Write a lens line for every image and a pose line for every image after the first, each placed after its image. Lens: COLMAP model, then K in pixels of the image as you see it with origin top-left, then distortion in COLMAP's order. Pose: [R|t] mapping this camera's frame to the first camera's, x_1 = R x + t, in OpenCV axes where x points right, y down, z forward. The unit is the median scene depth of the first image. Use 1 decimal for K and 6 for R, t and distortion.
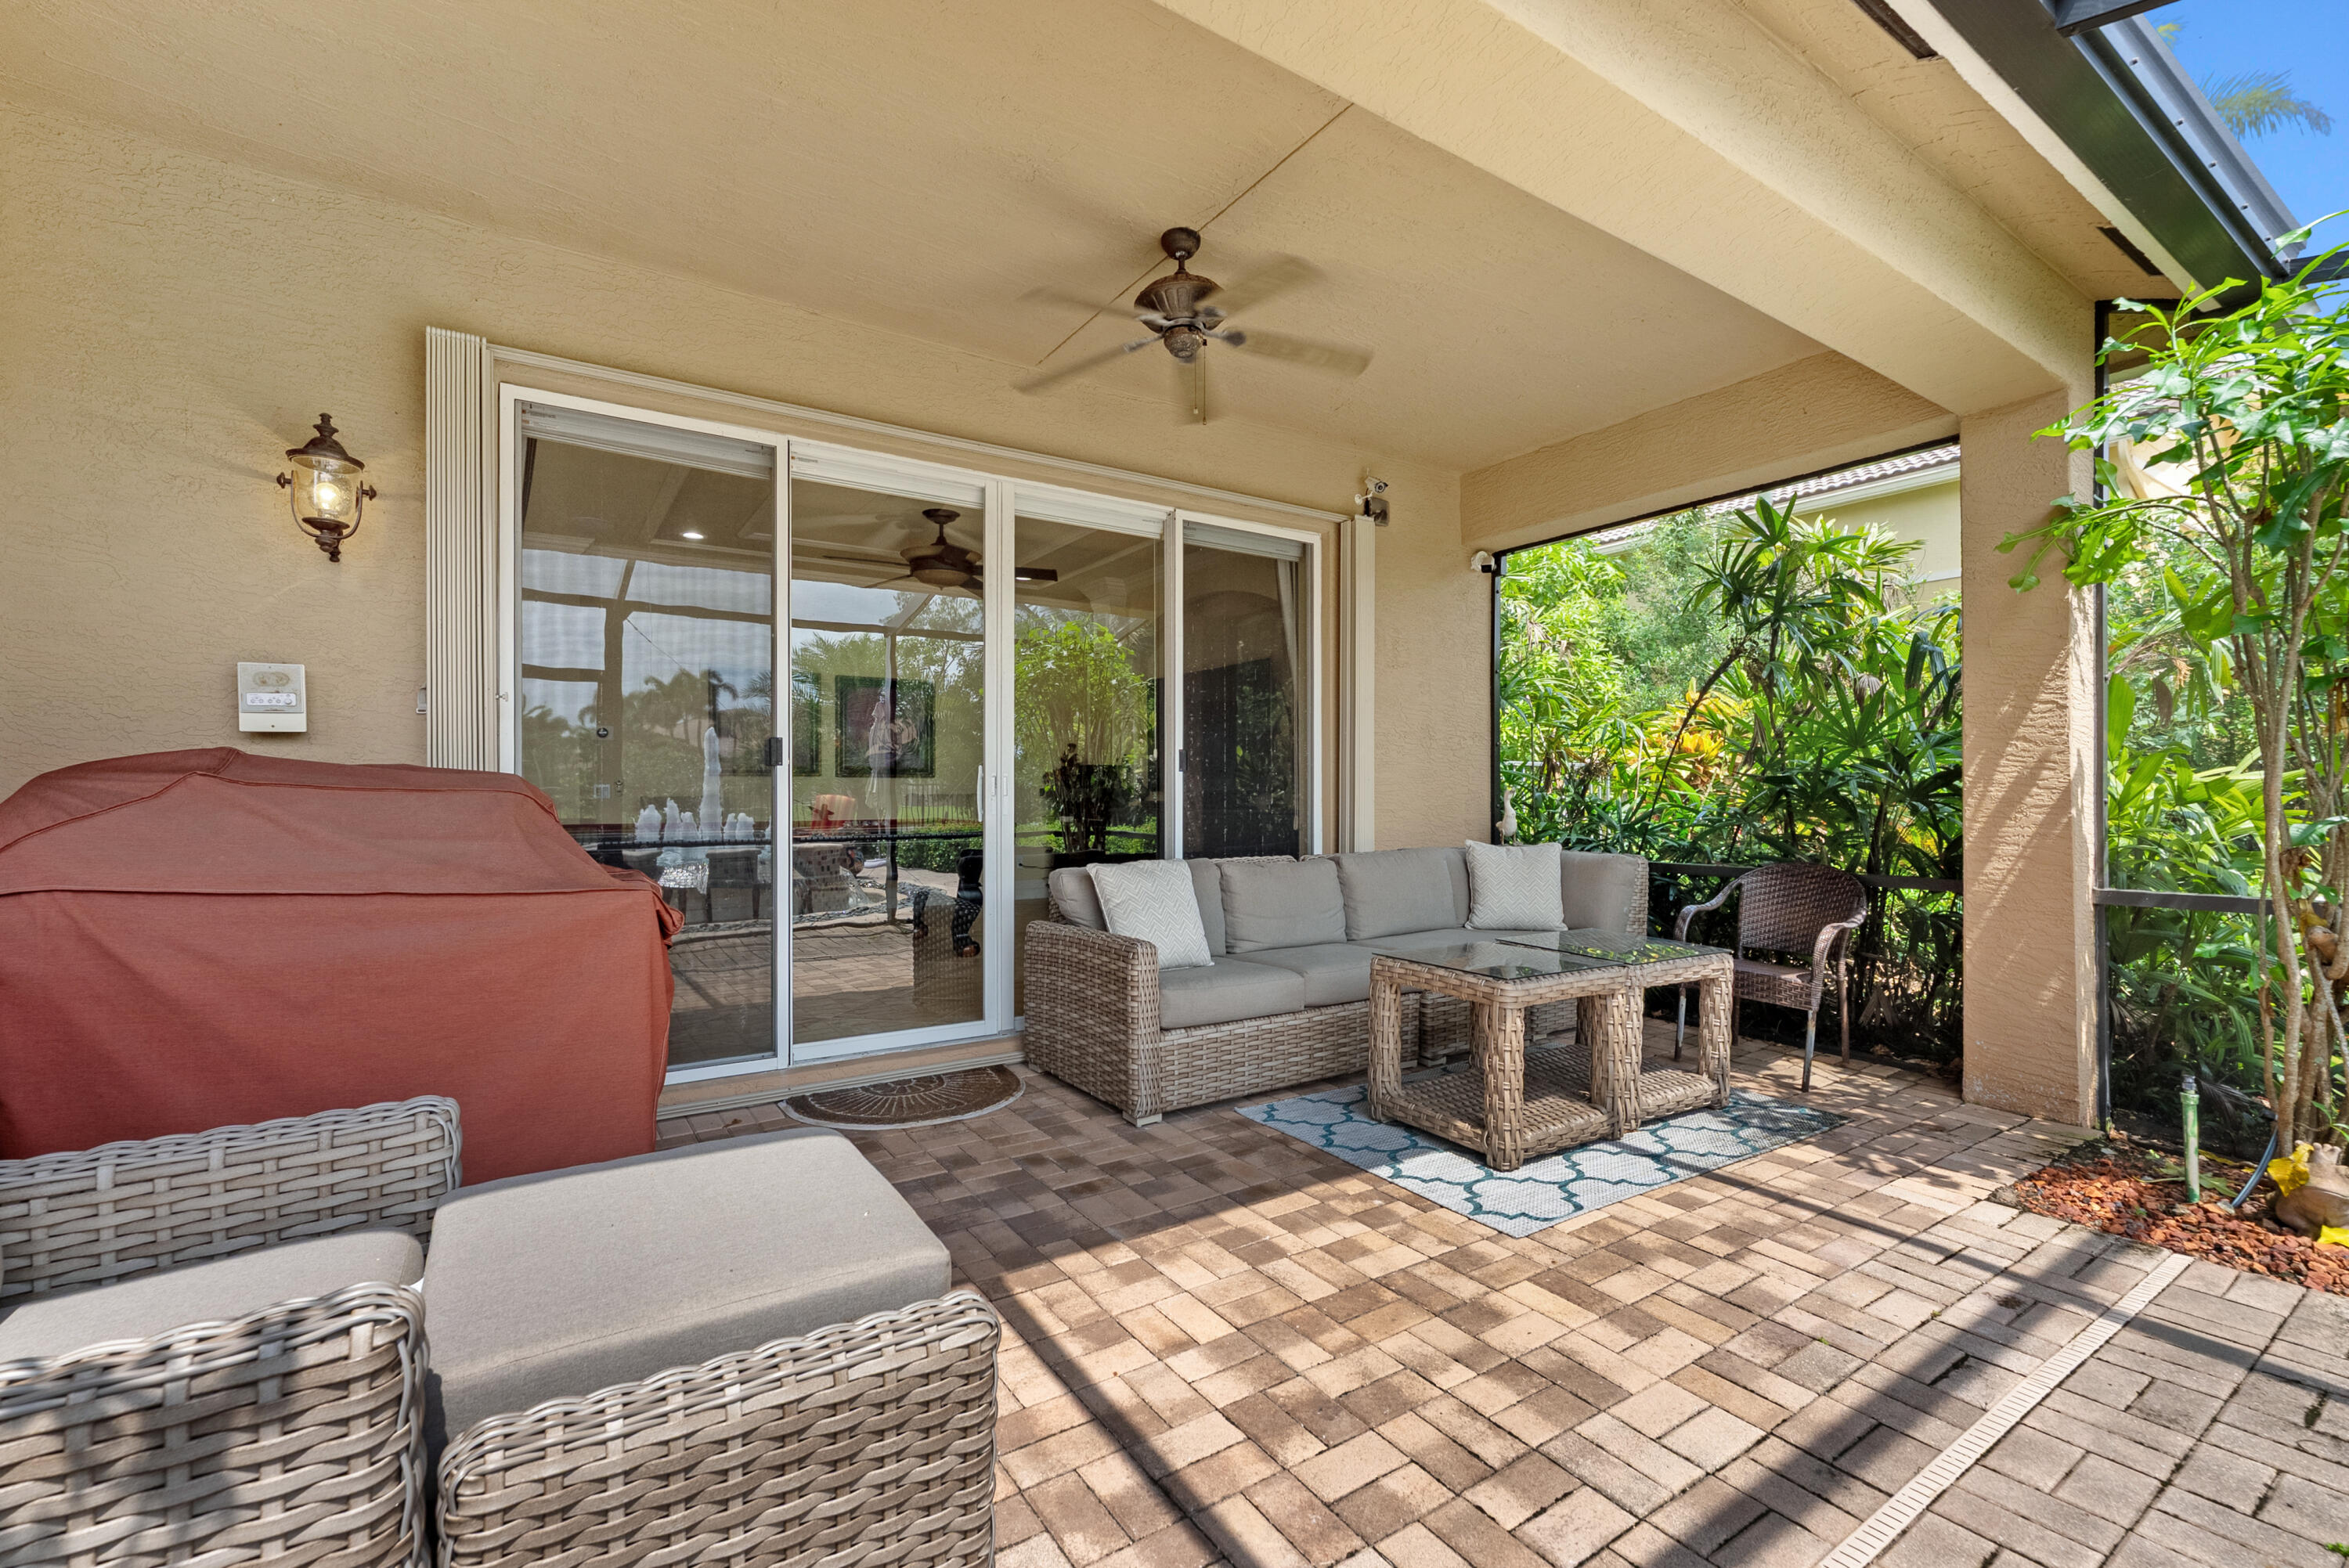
lens RADIAL K [[1006.5, 0, 1174.5], [0, 1006.5, 784.0], [0, 0, 1]] dist [-0.001597, -0.000247]
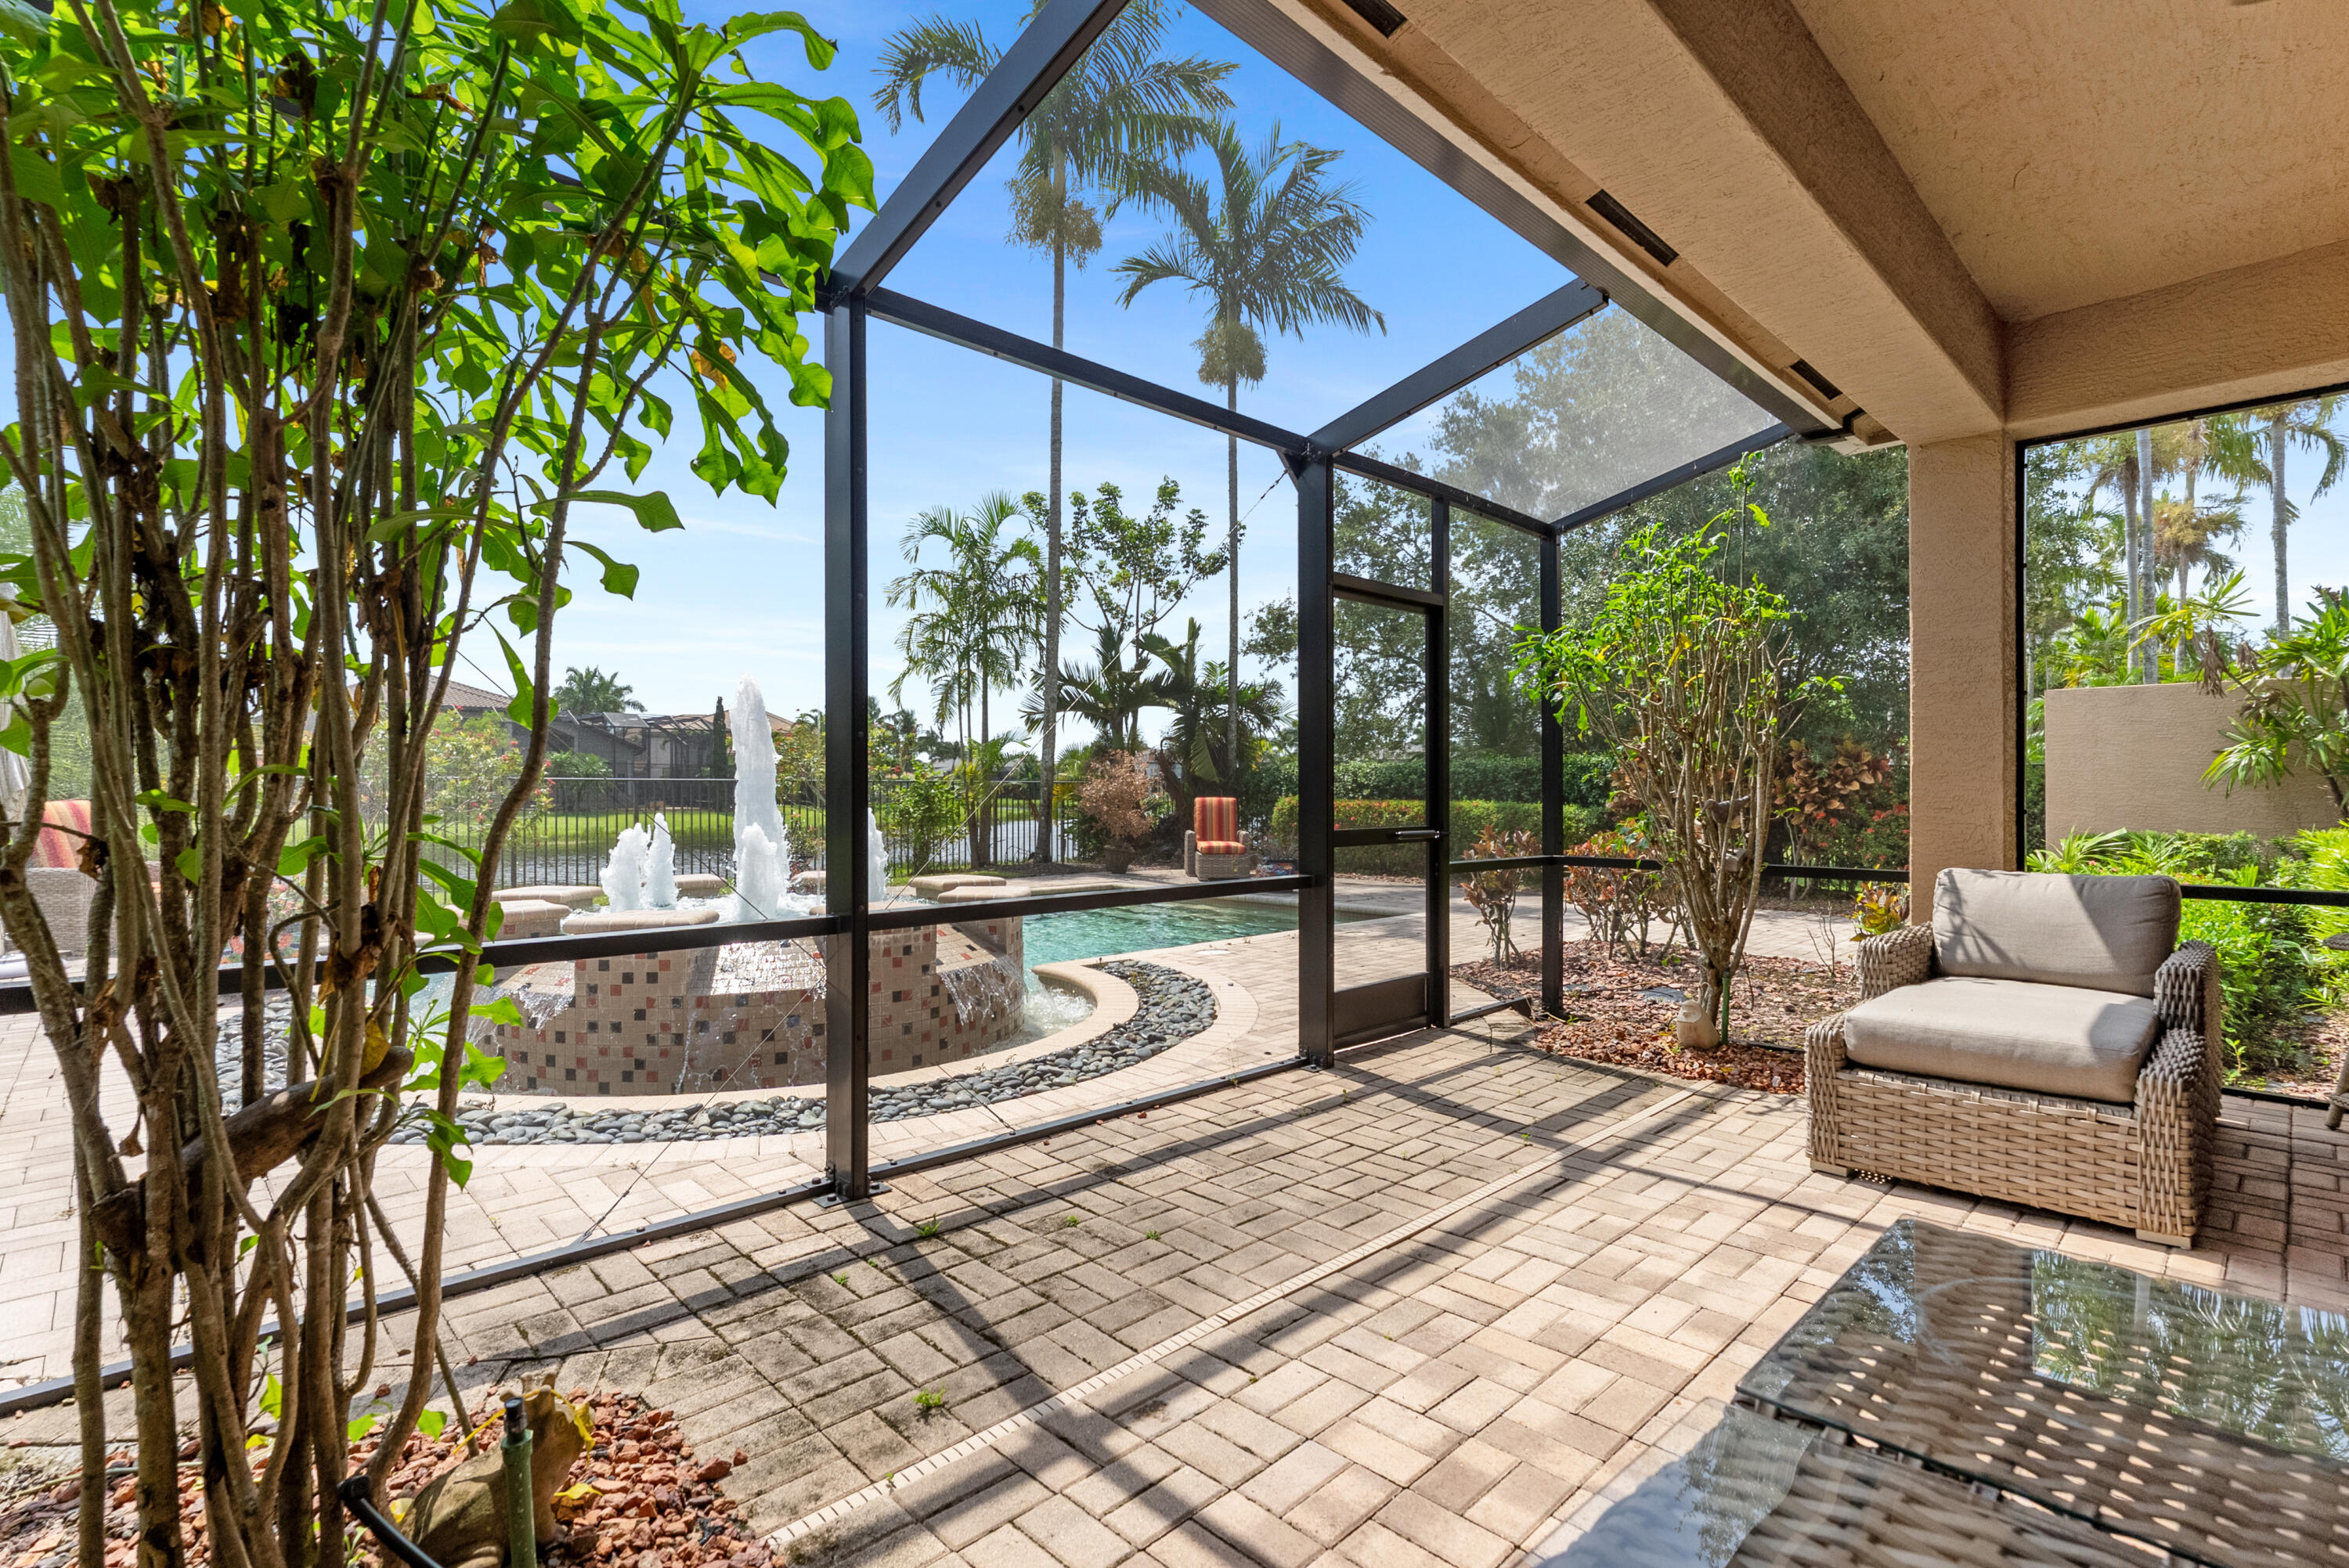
lens RADIAL K [[1091.3, 0, 1174.5], [0, 1091.3, 784.0], [0, 0, 1]] dist [0.002047, 0.000301]
pose [[-0.982510, -0.000598, -0.186210, 0.938976], [0.002219, 0.999886, -0.014919, 0.021705], [0.186197, -0.015071, -0.982397, 1.810180]]
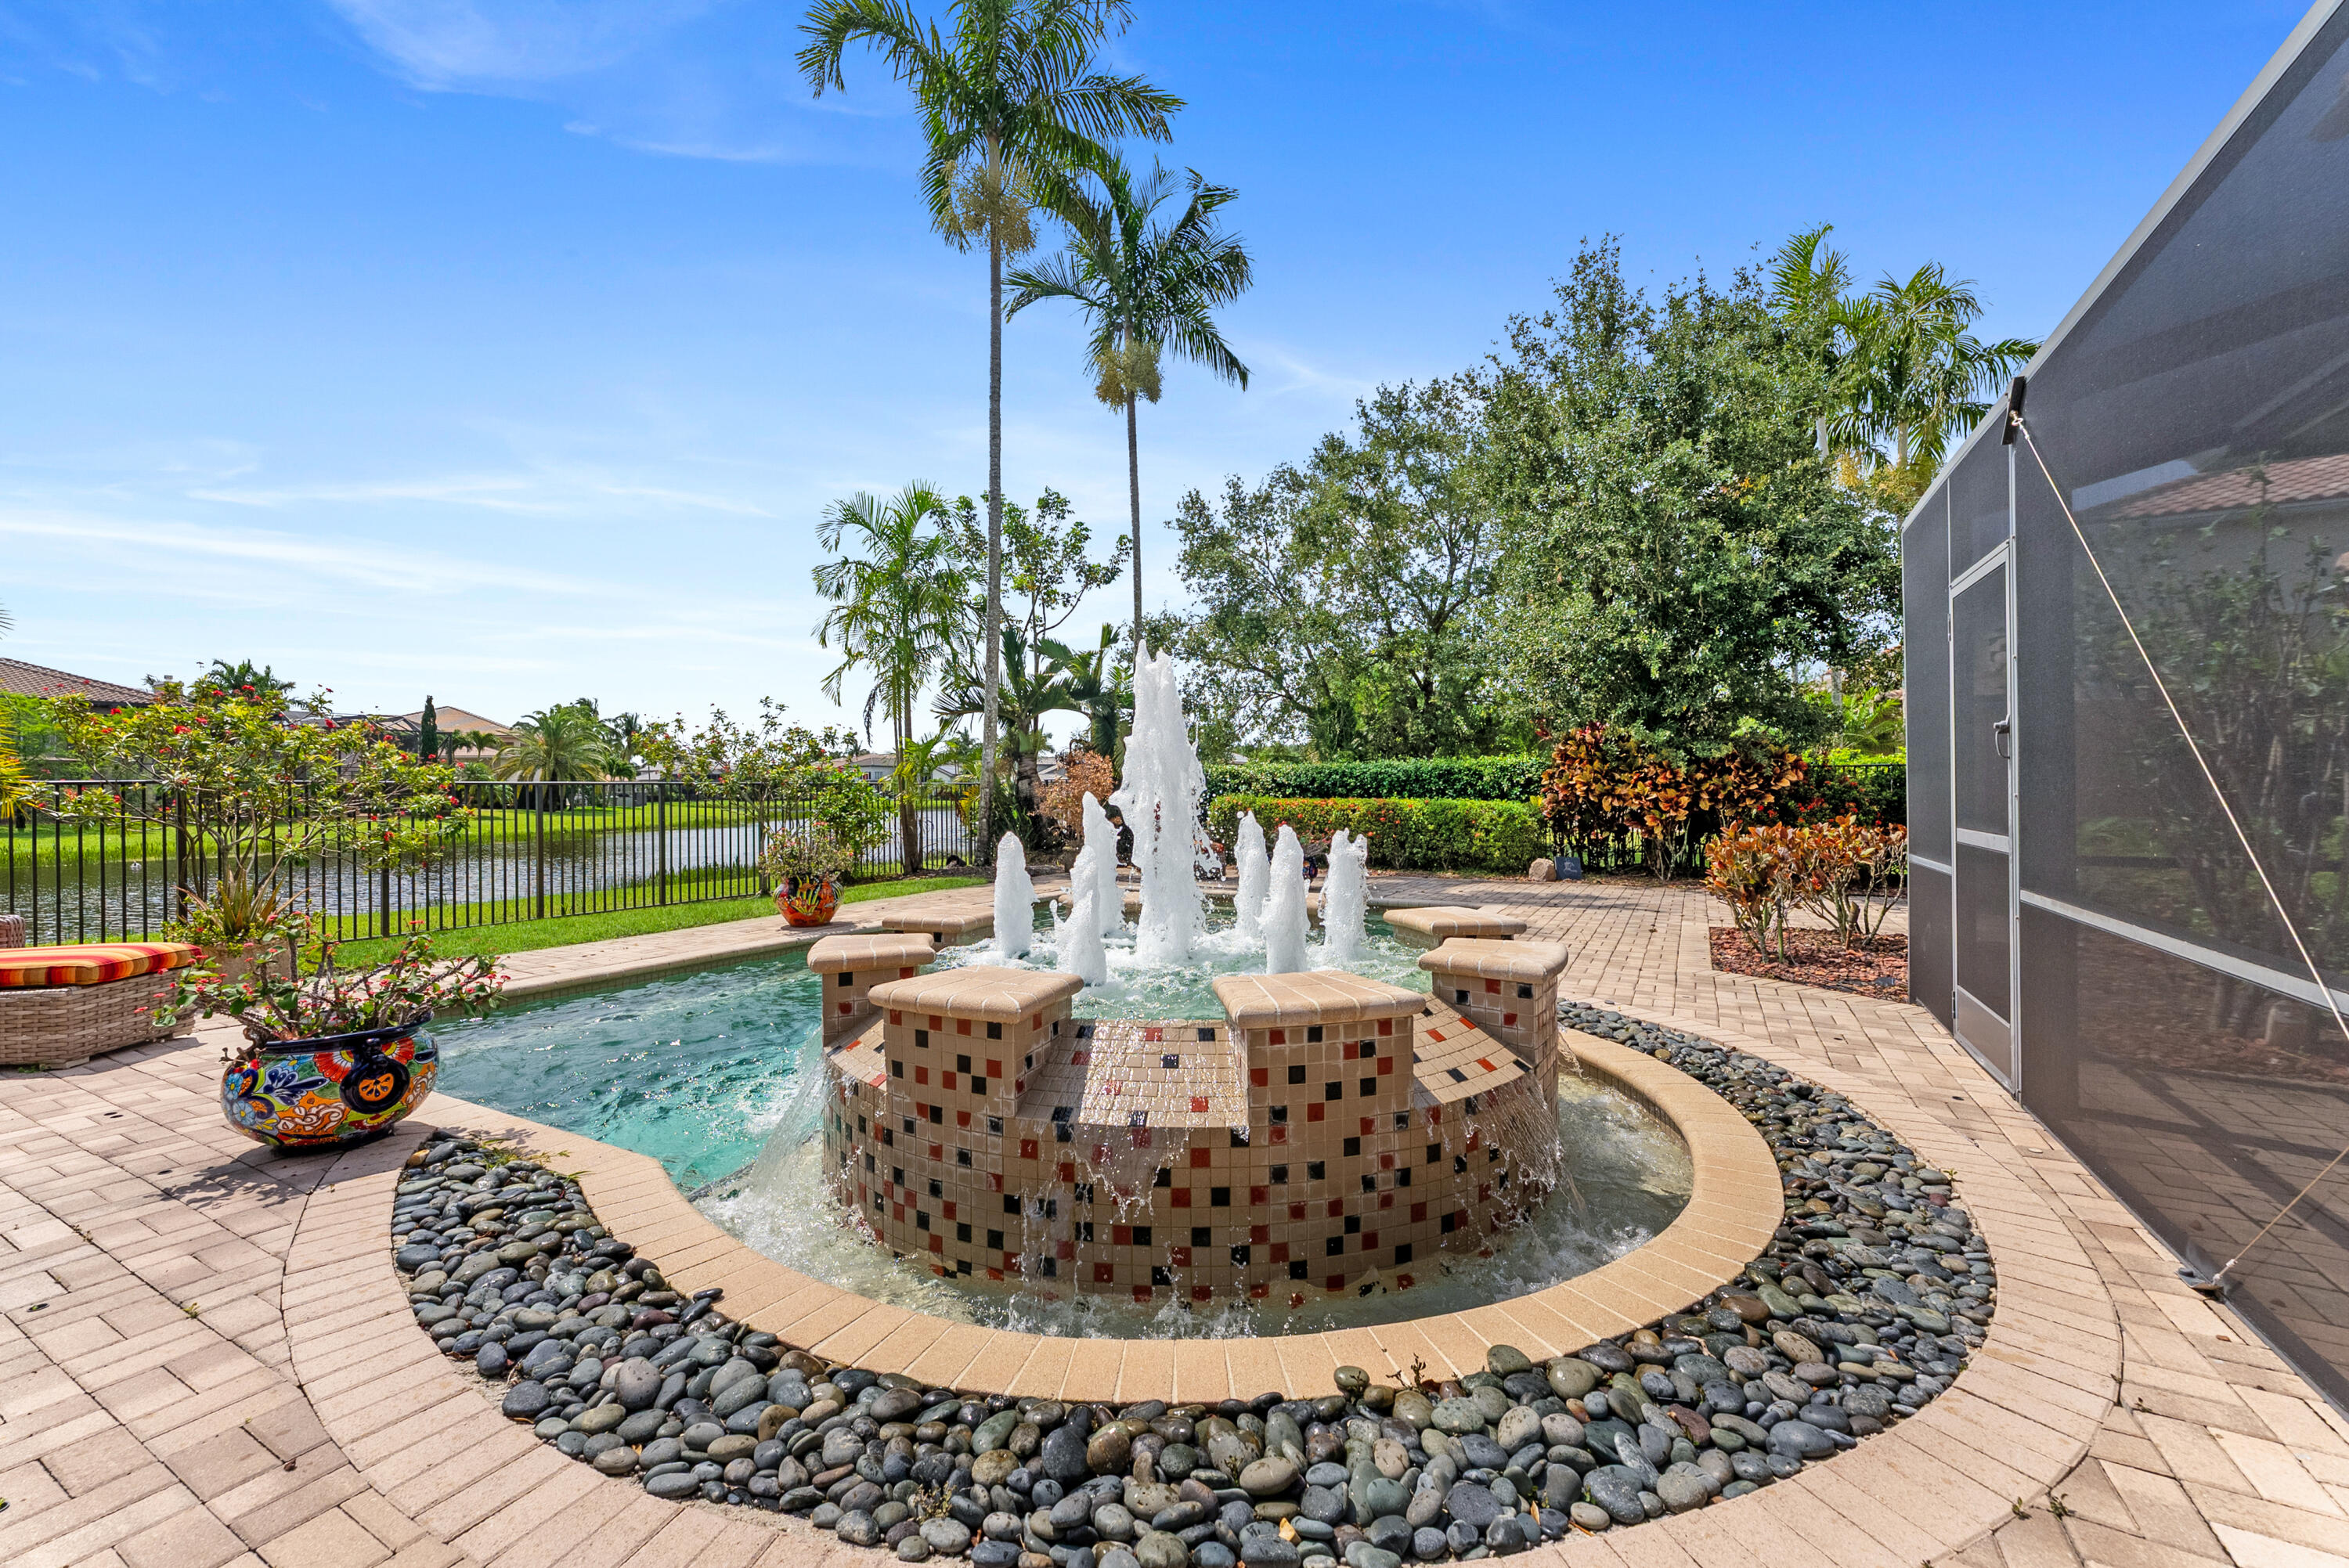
lens RADIAL K [[944.0, 0, 1183.6], [0, 944.0, 791.5], [0, 0, 1]] dist [-0.002080, -0.000414]
pose [[-0.884532, 0.007201, -0.466424, 2.040414], [0.011154, 0.999921, -0.005715, 0.006118], [0.466346, -0.010258, -0.884543, 0.708068]]
